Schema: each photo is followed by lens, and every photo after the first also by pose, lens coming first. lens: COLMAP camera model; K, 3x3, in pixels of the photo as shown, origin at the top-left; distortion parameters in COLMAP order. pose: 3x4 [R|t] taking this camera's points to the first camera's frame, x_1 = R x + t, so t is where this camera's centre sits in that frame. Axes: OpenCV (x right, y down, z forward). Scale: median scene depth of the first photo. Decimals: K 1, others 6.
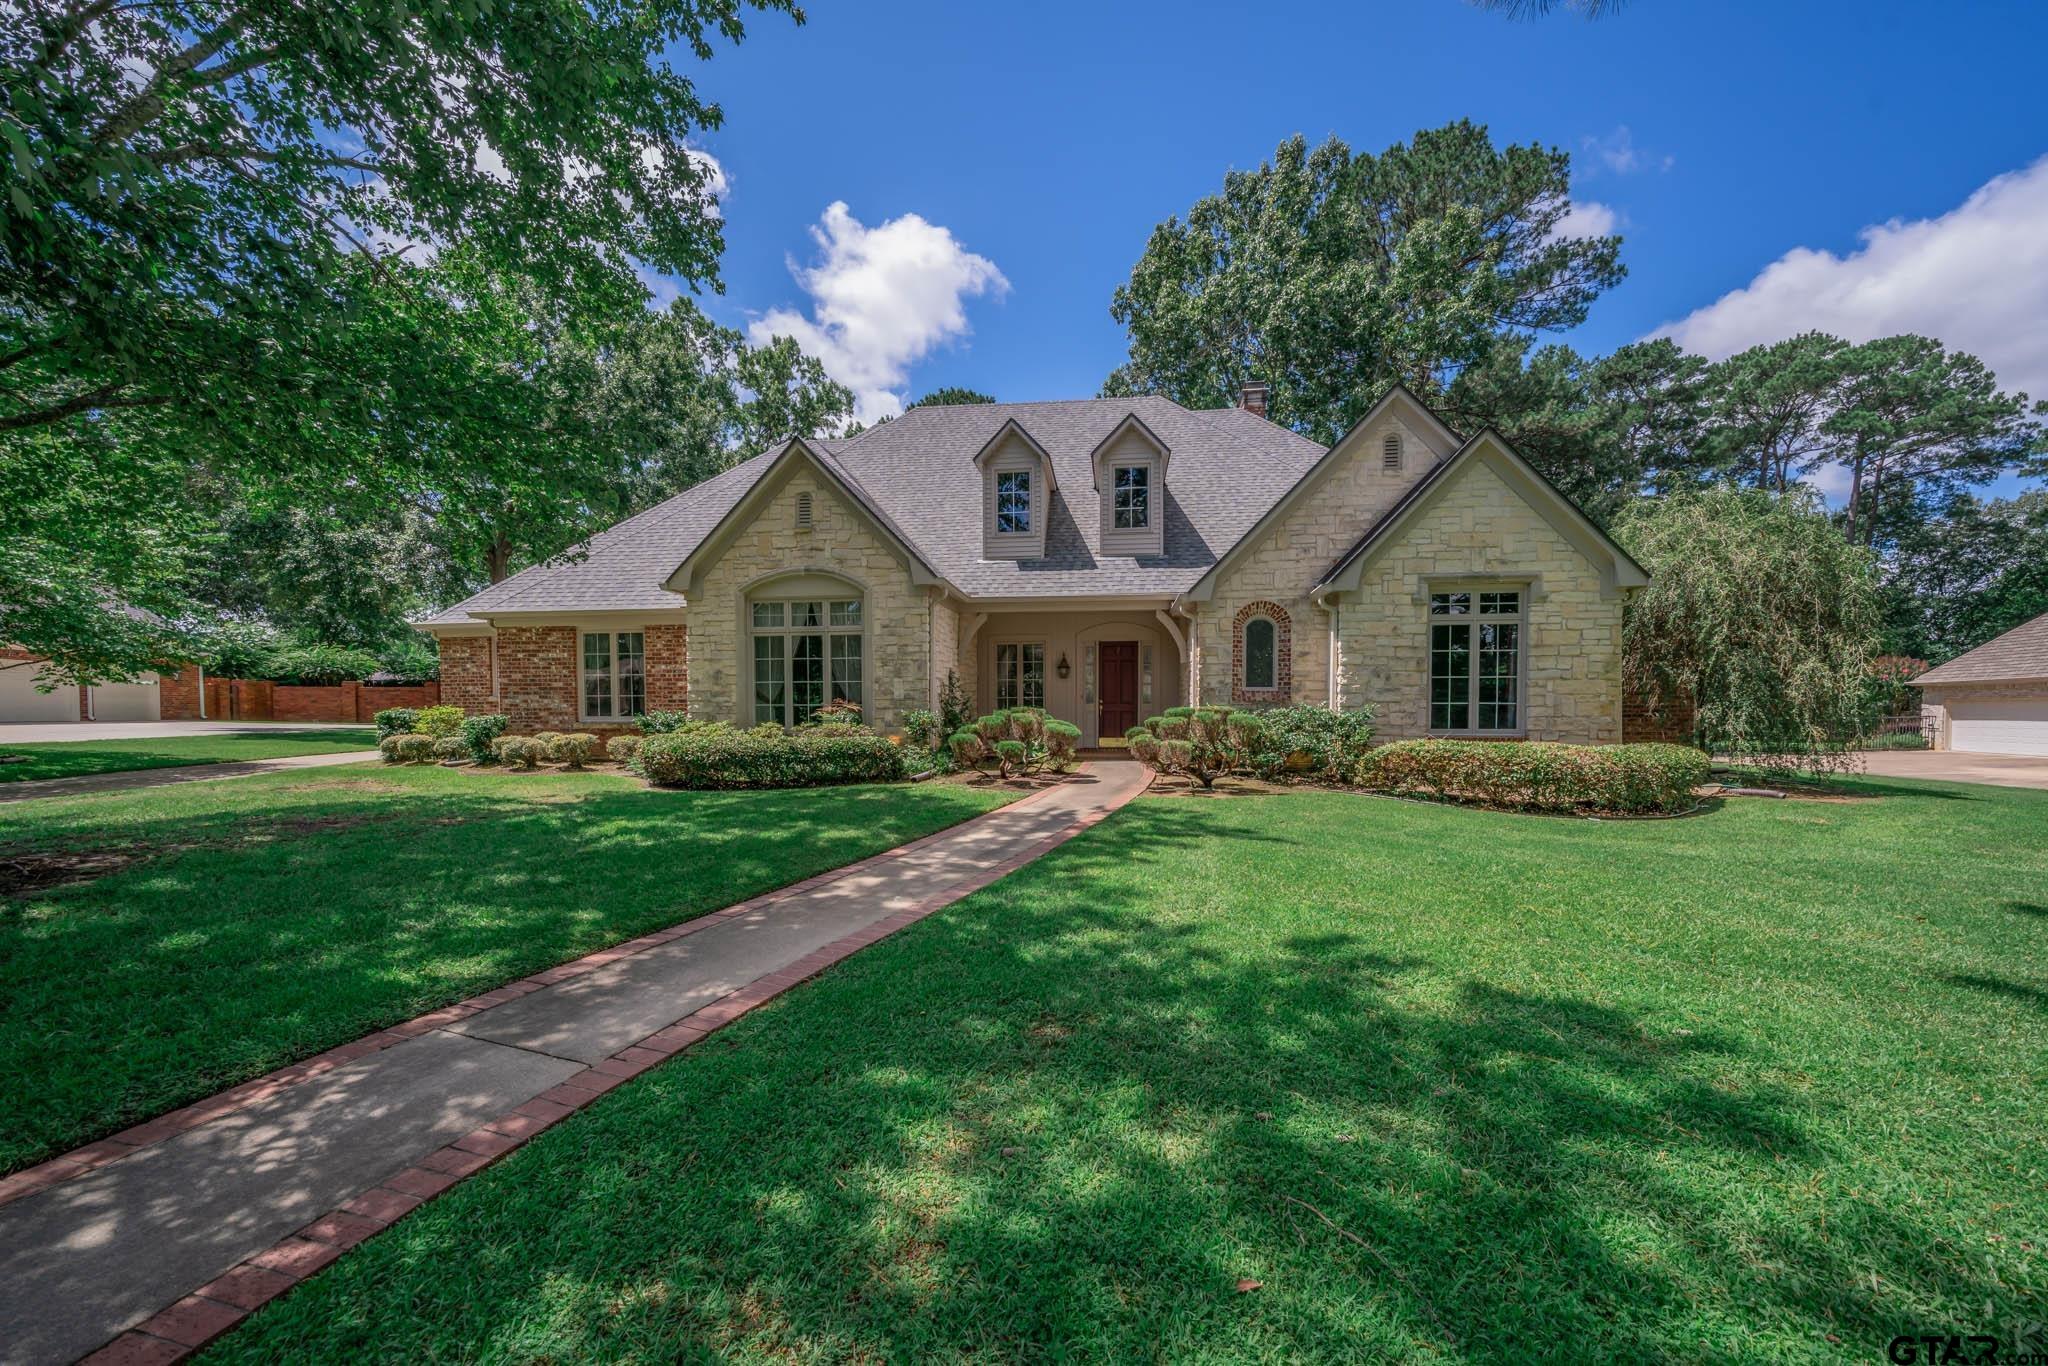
lens RADIAL K [[696.4, 0, 1019.4], [0, 696.4, 686.8], [0, 0, 1]] dist [-0.004861, 0.000297]
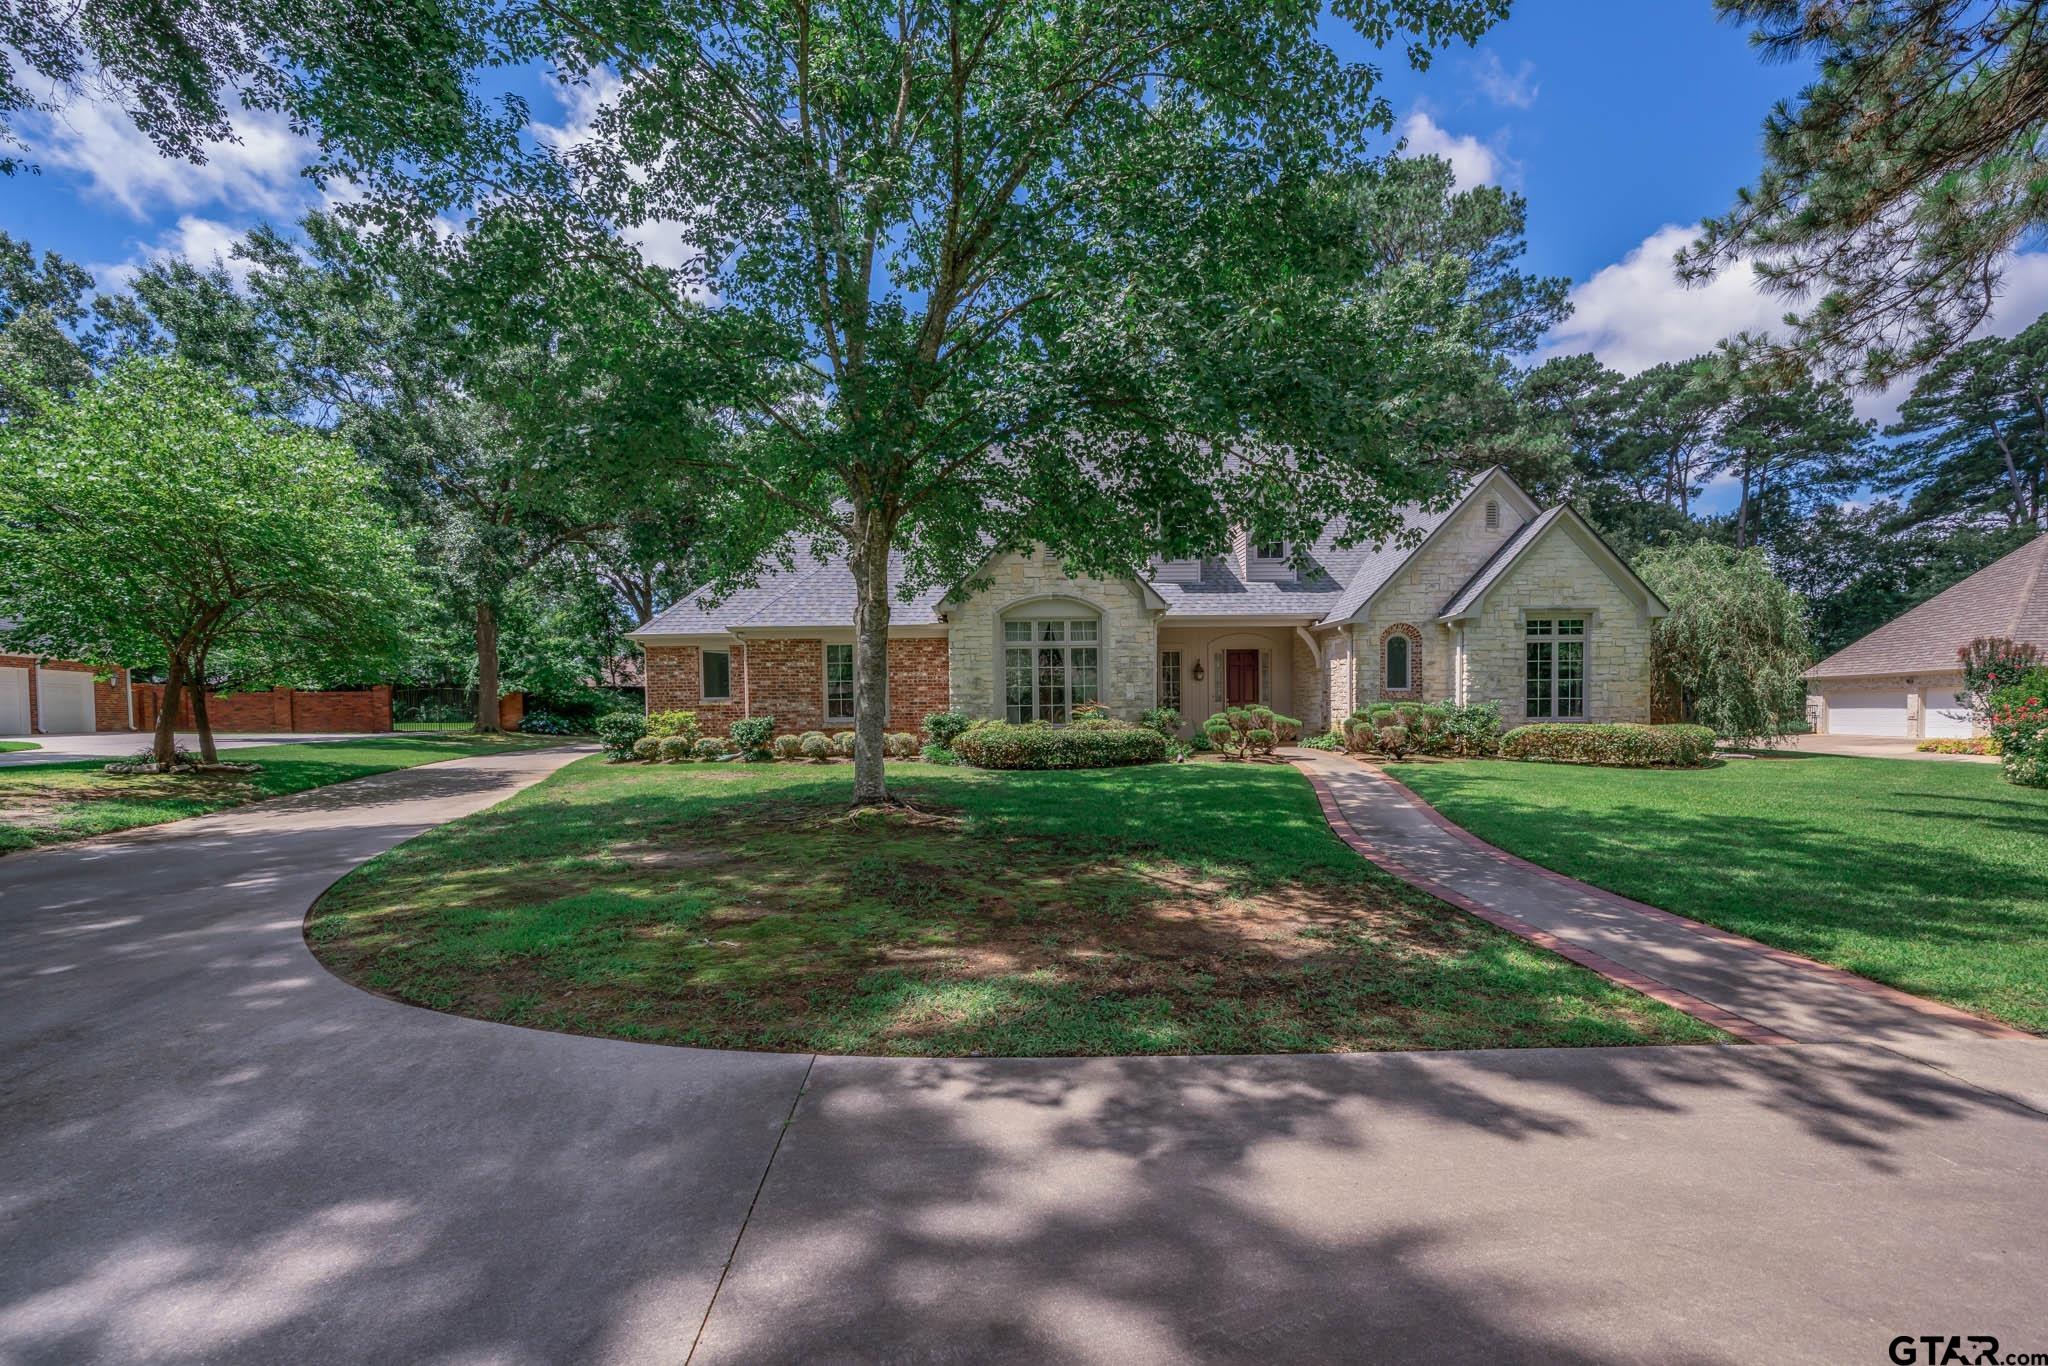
lens RADIAL K [[805.2, 0, 998.6], [0, 805.2, 679.7], [0, 0, 1]] dist [0.002890, -0.000029]
pose [[0.989629, -0.006589, 0.143497, -0.524089], [0.007245, 0.999966, -0.004044, -0.012179], [-0.143466, 0.005042, 0.989642, -0.340376]]
